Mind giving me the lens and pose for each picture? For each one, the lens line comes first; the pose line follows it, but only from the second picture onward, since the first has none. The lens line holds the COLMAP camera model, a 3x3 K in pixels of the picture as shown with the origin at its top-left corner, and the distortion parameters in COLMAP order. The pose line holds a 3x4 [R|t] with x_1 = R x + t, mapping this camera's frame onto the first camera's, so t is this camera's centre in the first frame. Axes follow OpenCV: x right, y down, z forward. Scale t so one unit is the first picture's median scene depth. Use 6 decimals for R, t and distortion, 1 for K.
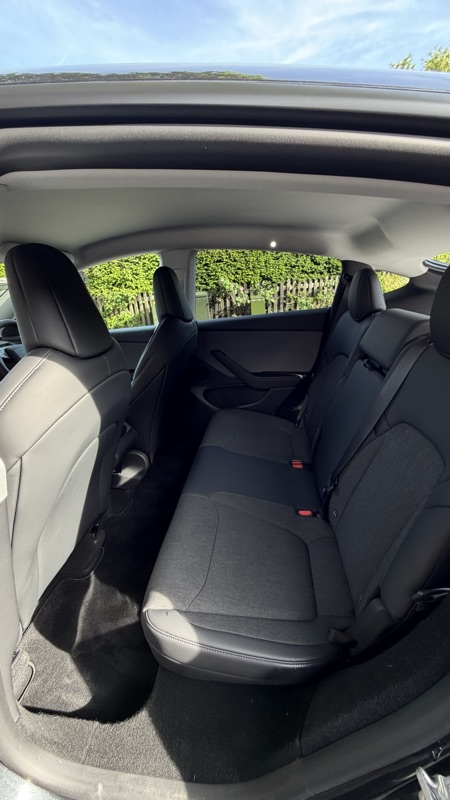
lens RADIAL K [[319.4, 0, 225.9], [0, 319.4, 396.3], [0, 0, 1]] dist [0.000993, 0.000427]
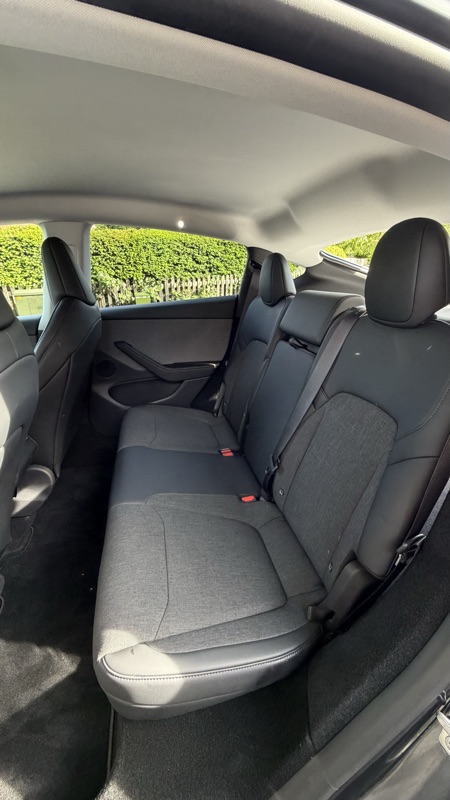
lens RADIAL K [[319.4, 0, 225.9], [0, 319.4, 396.3], [0, 0, 1]] dist [0.000993, 0.000427]
pose [[0.937898, -0.087146, 0.335786, -0.092241], [0.087385, 0.996070, 0.014431, 0.028273], [-0.335724, 0.015808, 0.941828, 0.083688]]
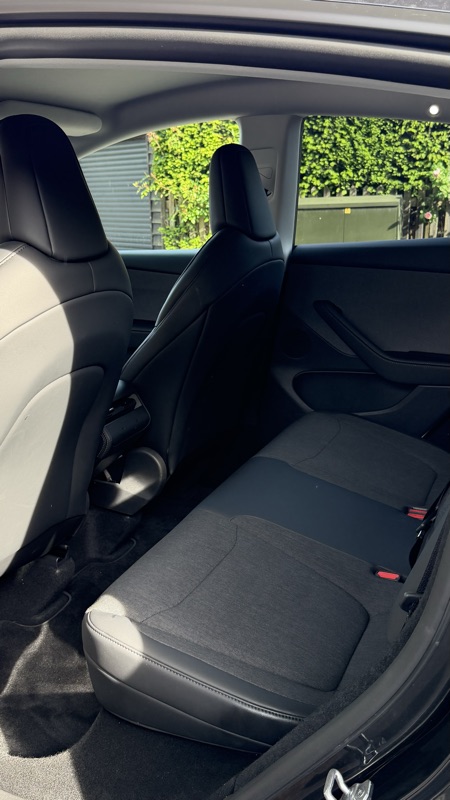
lens RADIAL K [[745.4, 0, 237.3], [0, 745.4, 401.4], [0, 0, 1]] dist [0.167333, -0.326937]
pose [[0.956061, 0.128200, -0.263653, 0.246741], [-0.140766, 0.989611, -0.029252, 0.106518], [0.257164, 0.065080, 0.964174, -0.322044]]
